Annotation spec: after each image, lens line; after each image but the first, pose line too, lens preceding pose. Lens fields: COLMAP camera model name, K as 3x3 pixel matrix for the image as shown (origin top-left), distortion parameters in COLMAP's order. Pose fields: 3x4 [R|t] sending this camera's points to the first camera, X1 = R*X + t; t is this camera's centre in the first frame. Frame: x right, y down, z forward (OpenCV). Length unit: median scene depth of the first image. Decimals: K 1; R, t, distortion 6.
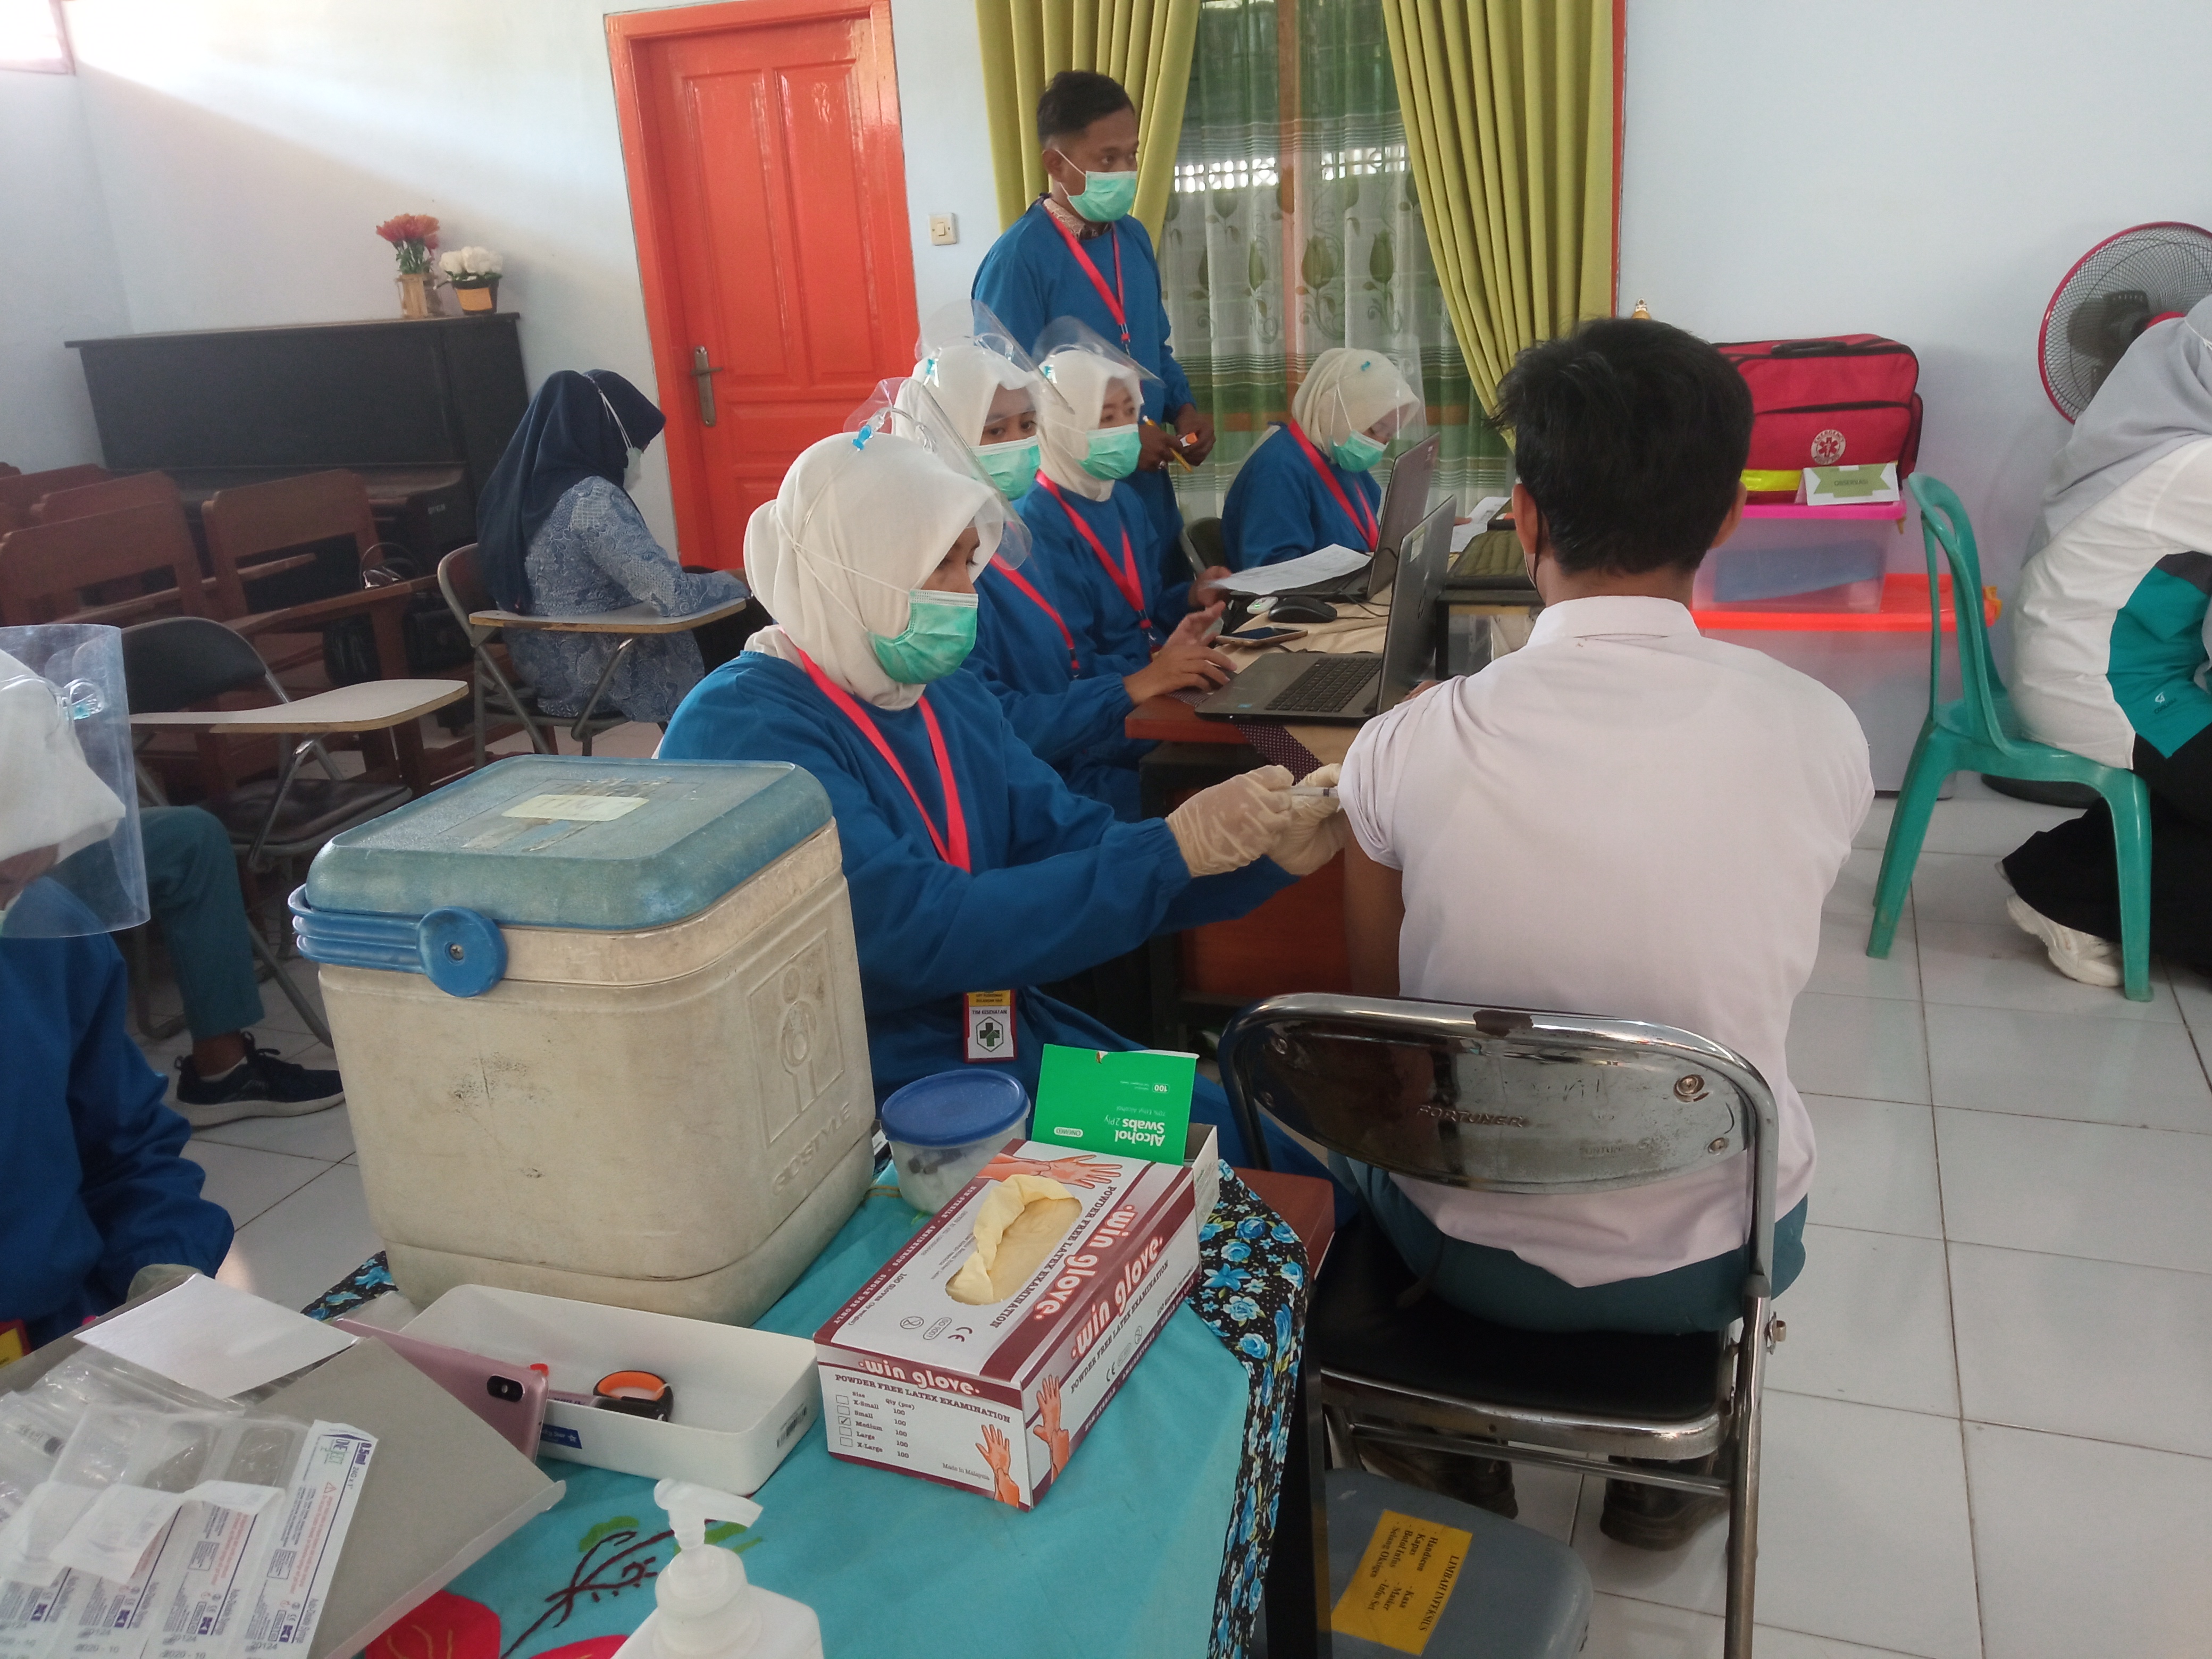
lens RADIAL K [[1790.5, 0, 1109.3], [0, 1790.5, 822.0], [0, 0, 1]] dist [0.113796, -0.158746]
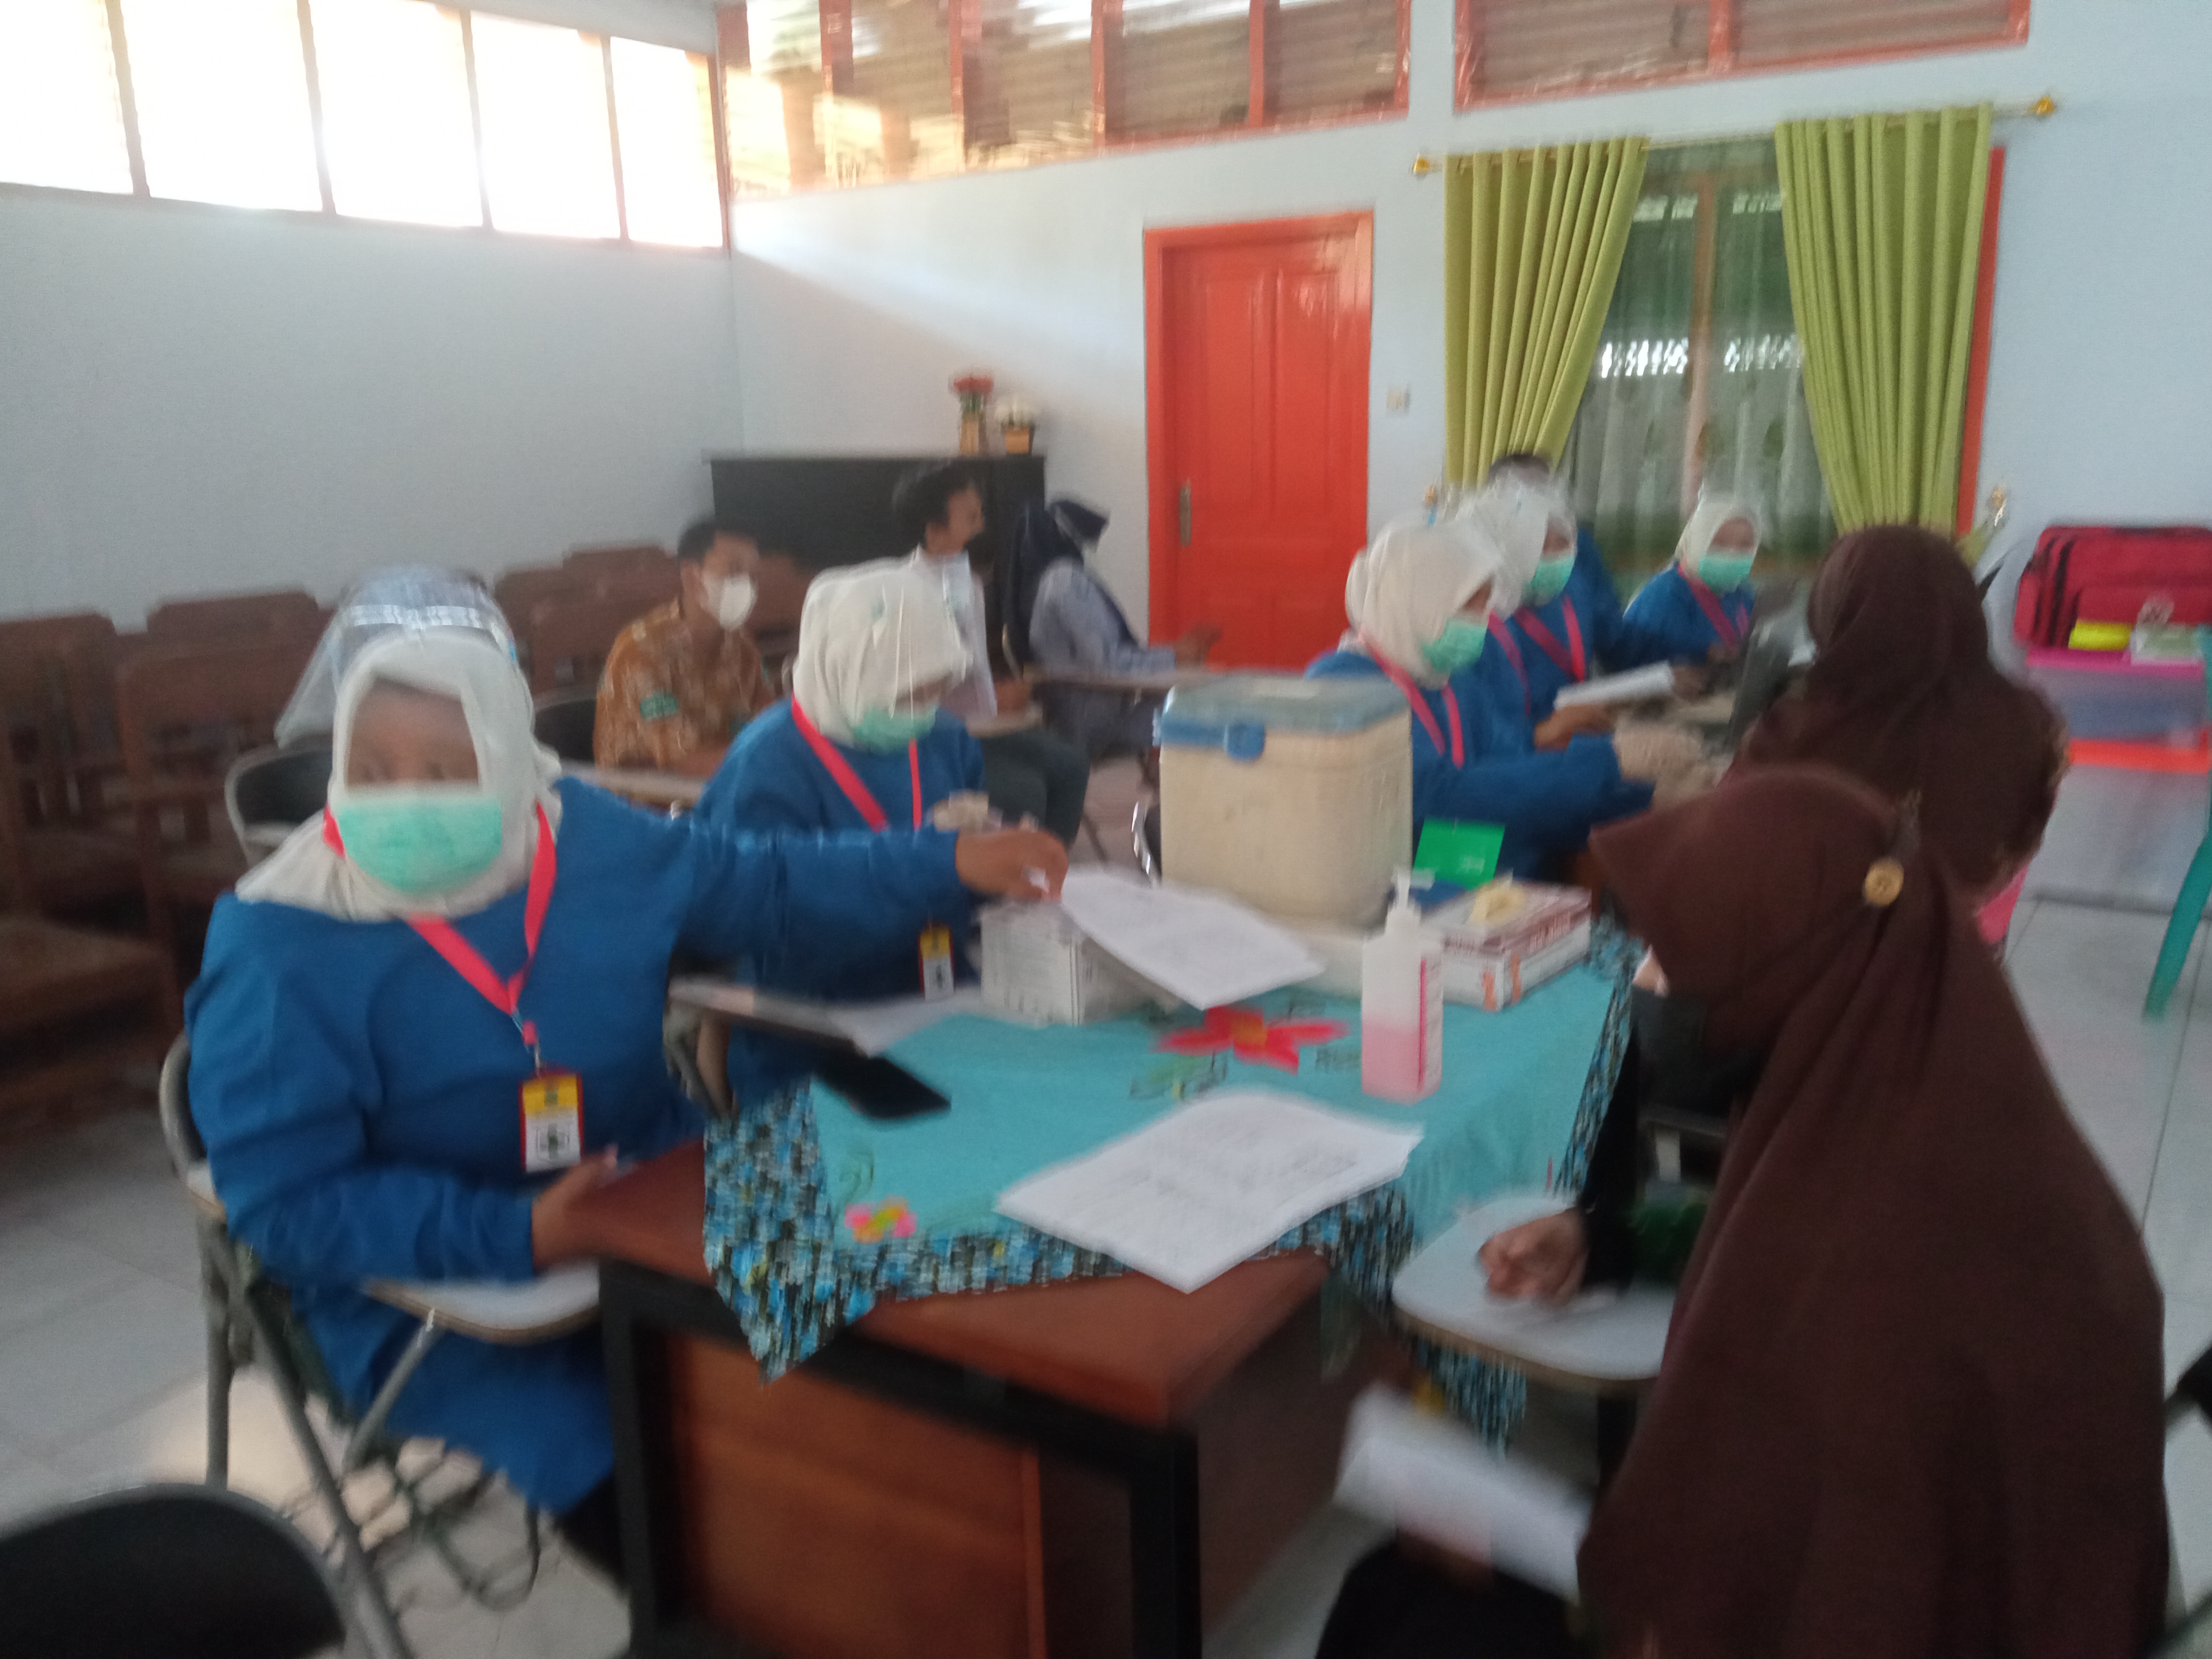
lens RADIAL K [[1837.8, 0, 1110.8], [0, 1837.8, 753.9], [0, 0, 1]] dist [0.034748, 0.003057]
pose [[0.977525, 0.080306, -0.194923, -0.016761], [-0.103127, 0.988579, -0.109889, 0.065554], [0.183872, 0.127521, 0.974643, -0.217328]]
